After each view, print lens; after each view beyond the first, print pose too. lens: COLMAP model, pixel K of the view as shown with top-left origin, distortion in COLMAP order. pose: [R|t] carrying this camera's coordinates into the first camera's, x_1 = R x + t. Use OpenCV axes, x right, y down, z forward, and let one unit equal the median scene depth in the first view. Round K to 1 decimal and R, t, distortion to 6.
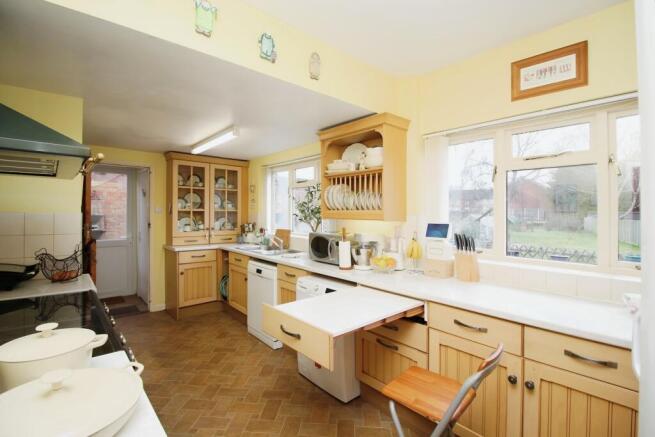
lens RADIAL K [[306.9, 0, 327.5], [0, 306.9, 218.5], [0, 0, 1]] dist [-0.000010, -0.000047]
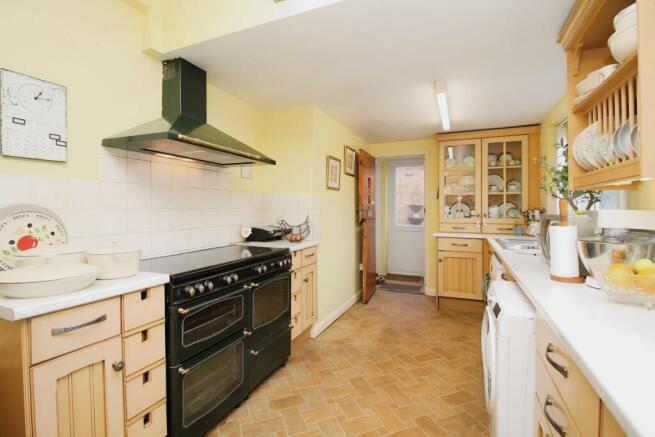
lens RADIAL K [[306.9, 0, 327.5], [0, 306.9, 218.5], [0, 0, 1]] dist [-0.000010, -0.000047]
pose [[0.432342, 0.018854, -0.901513, 0.298754], [-0.012154, 0.999812, 0.015081, 0.051051], [0.901628, 0.004436, 0.432490, 0.363616]]
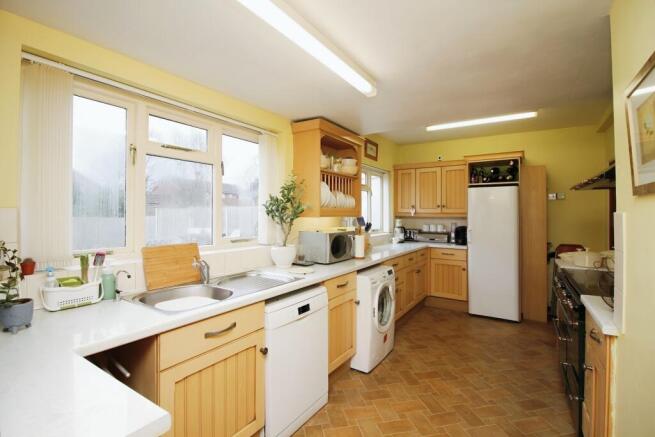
lens RADIAL K [[309.9, 0, 328.3], [0, 309.9, 206.4], [0, 0, 1]] dist [-0.000510, -0.000279]
pose [[-0.280303, 0.005909, 0.959893, -0.911333], [0.008166, 0.999960, -0.003771, -0.026435], [-0.959877, 0.006782, -0.280340, 1.257100]]
